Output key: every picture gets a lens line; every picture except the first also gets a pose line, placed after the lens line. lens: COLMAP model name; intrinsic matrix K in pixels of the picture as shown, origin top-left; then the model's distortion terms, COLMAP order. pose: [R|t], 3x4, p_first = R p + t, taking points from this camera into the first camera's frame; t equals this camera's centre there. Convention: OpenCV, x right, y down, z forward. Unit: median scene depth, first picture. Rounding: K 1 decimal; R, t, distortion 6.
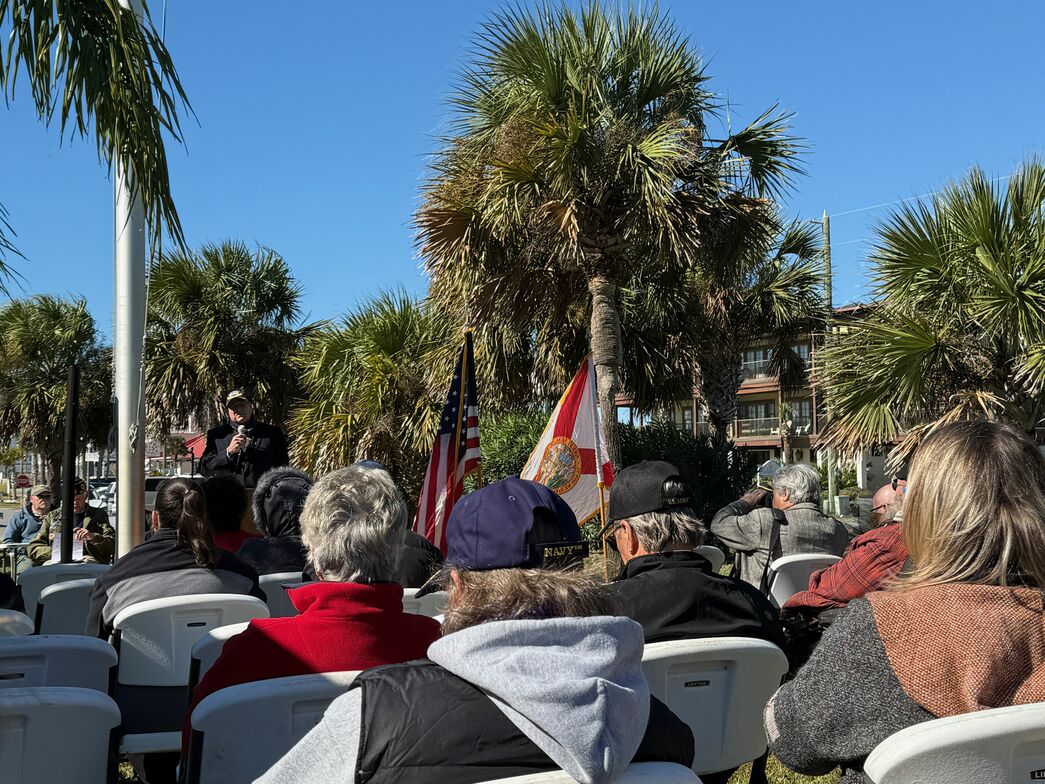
lens RADIAL K [[1472.8, 0, 522.5], [0, 1472.8, 392.0], [0, 0, 1]] dist [0.091461, 0.061917]
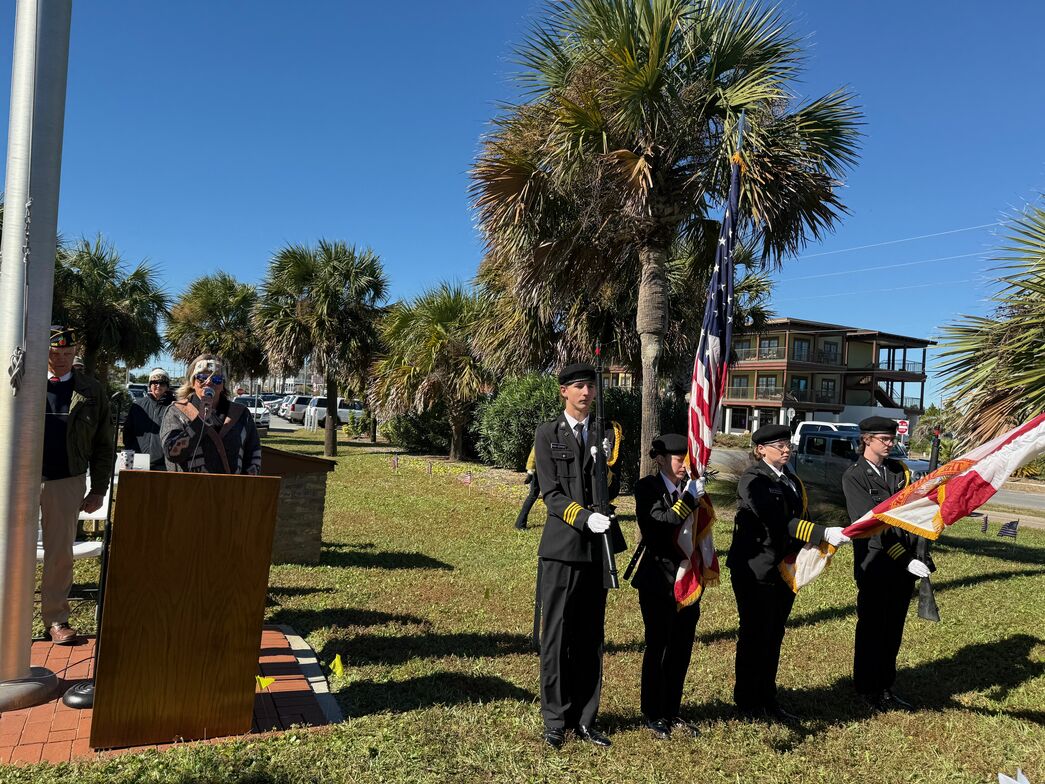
lens RADIAL K [[726.6, 0, 522.5], [0, 726.6, 392.0], [0, 0, 1]] dist [0.001556, 0.000066]
pose [[0.997691, 0.066599, 0.013311, -0.023899], [-0.067111, 0.996833, 0.042657, 0.002915], [-0.010428, -0.043452, 0.999001, 0.346671]]
